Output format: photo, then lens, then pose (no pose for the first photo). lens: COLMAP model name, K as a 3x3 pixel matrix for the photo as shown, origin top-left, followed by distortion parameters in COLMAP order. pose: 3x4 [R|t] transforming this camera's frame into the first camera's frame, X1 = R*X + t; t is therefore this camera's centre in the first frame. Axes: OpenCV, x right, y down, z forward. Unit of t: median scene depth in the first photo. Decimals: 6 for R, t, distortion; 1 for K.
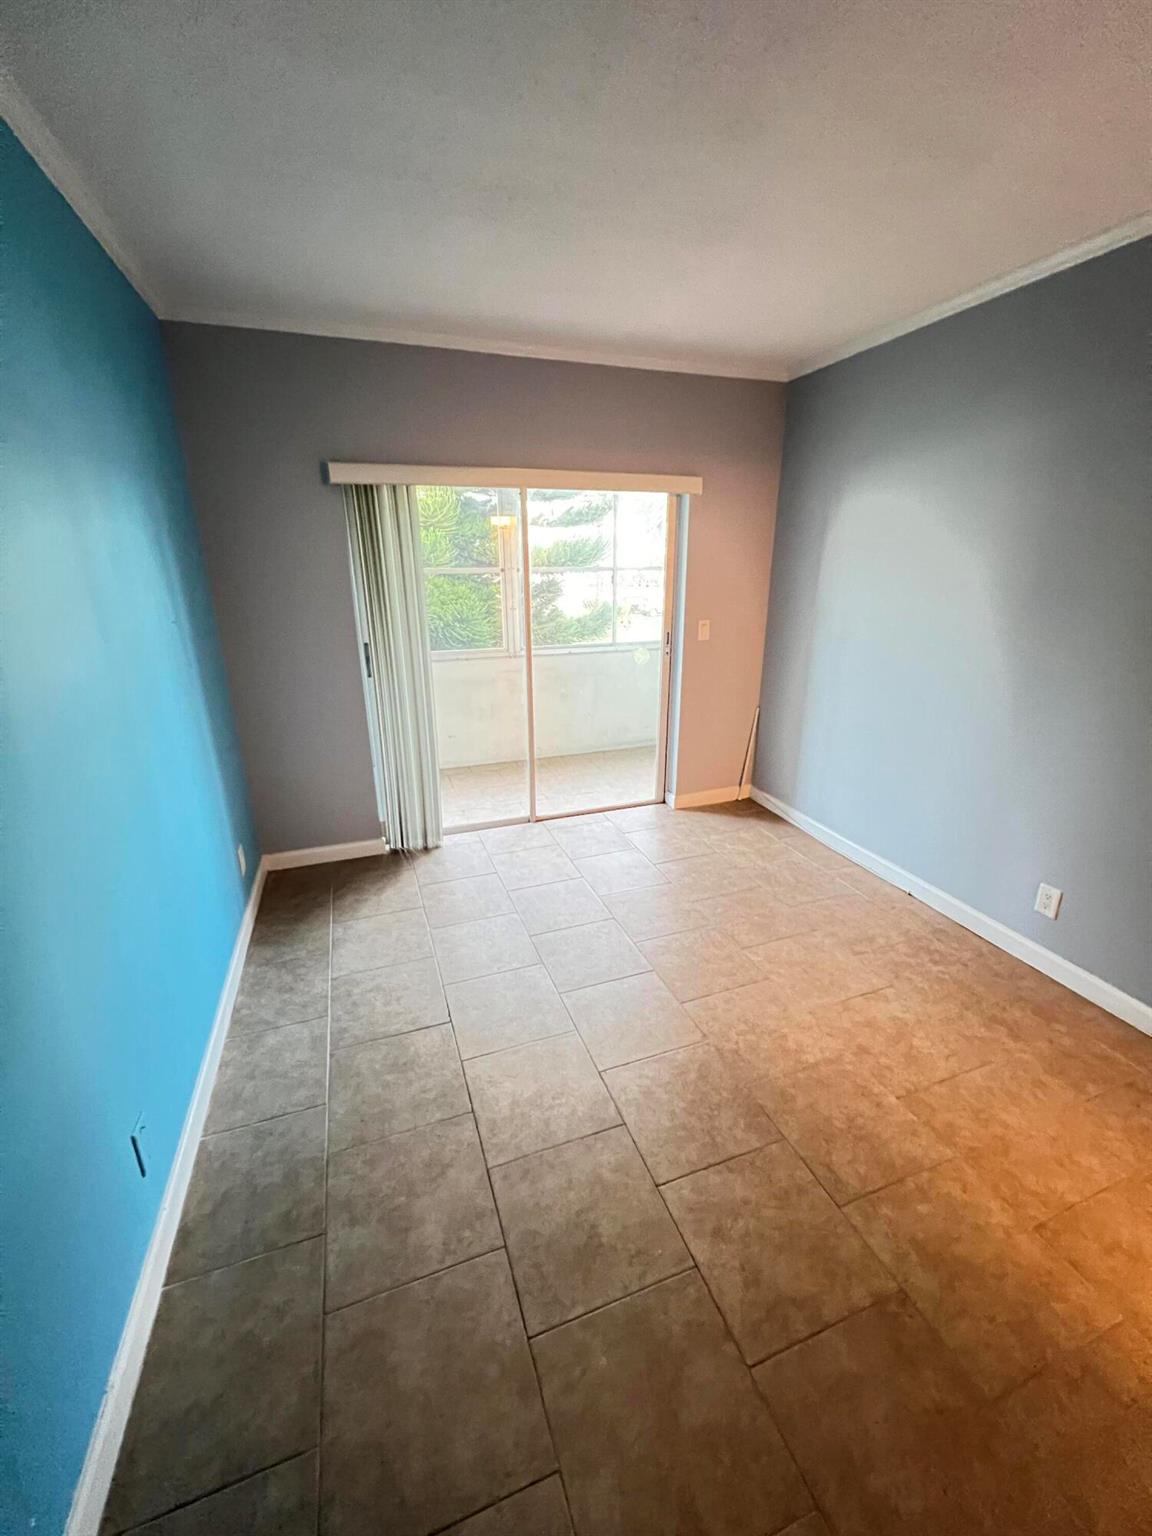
lens RADIAL K [[613.5, 0, 578.2], [0, 613.5, 764.0], [0, 0, 1]] dist [-0.000016, -0.000293]
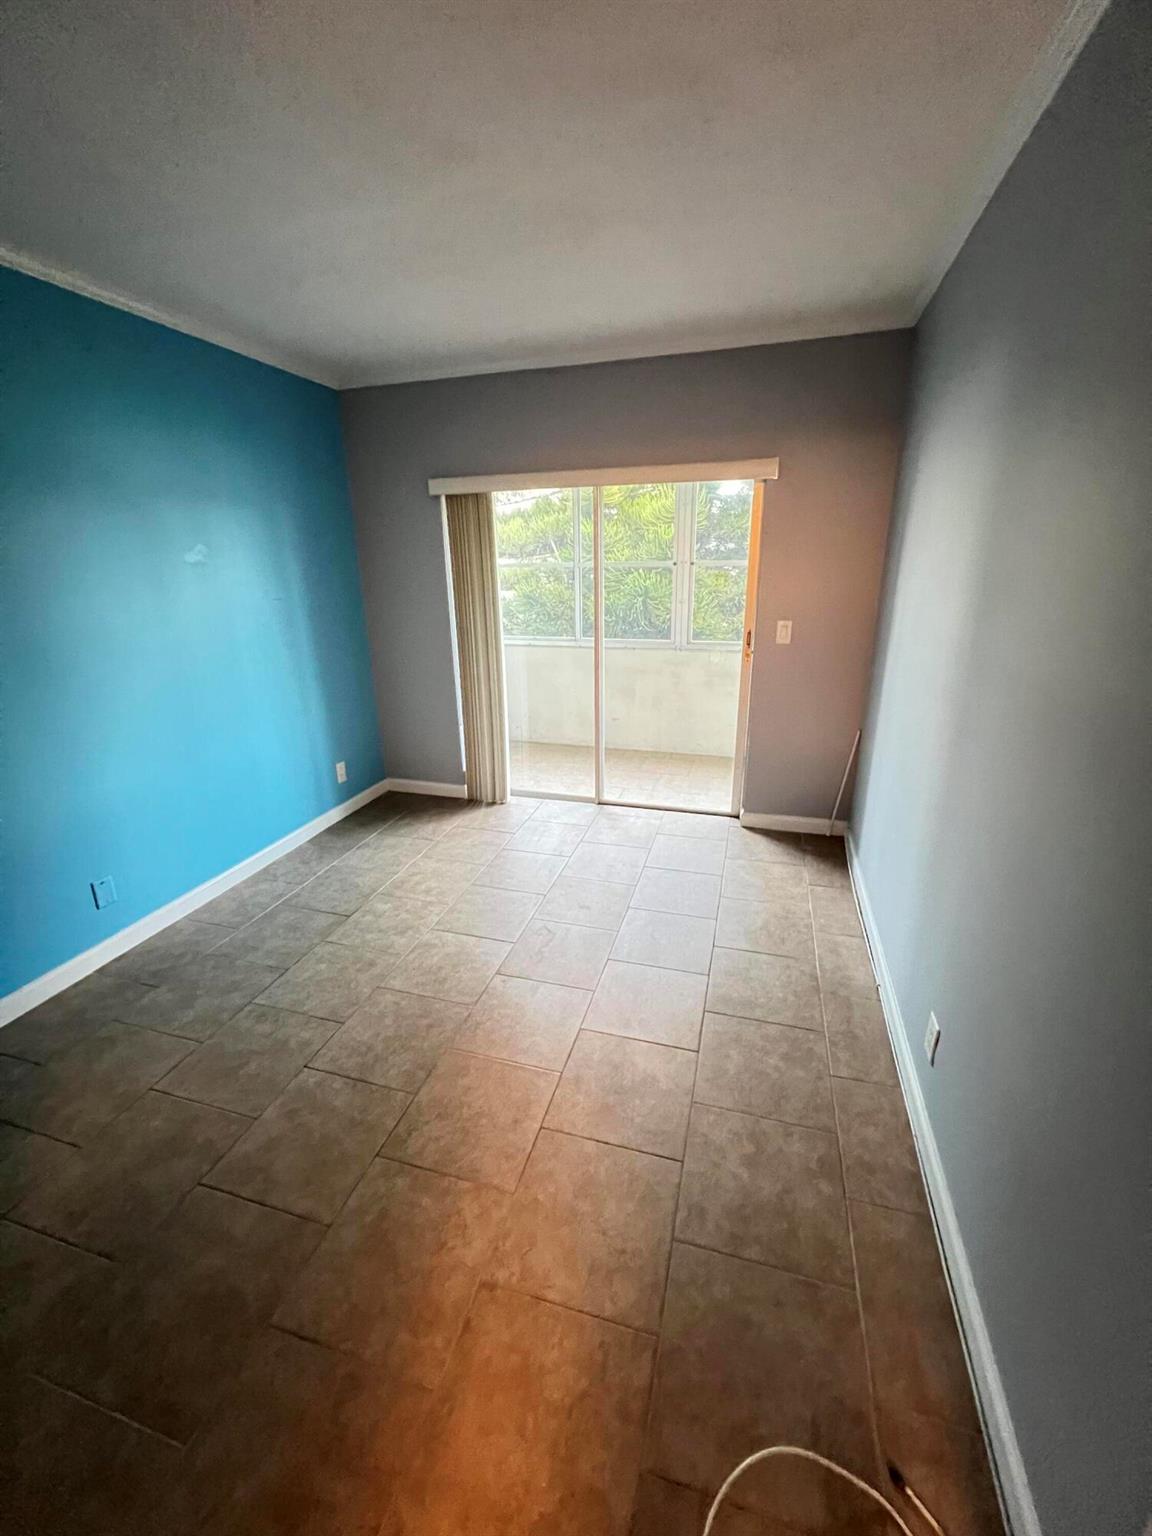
lens RADIAL K [[613.5, 0, 578.2], [0, 613.5, 764.0], [0, 0, 1]] dist [-0.000016, -0.000293]
pose [[0.805204, 0.184376, -0.563606, 0.666866], [-0.177992, 0.981757, 0.066878, -0.051791], [0.565654, 0.046467, 0.823332, 0.154168]]
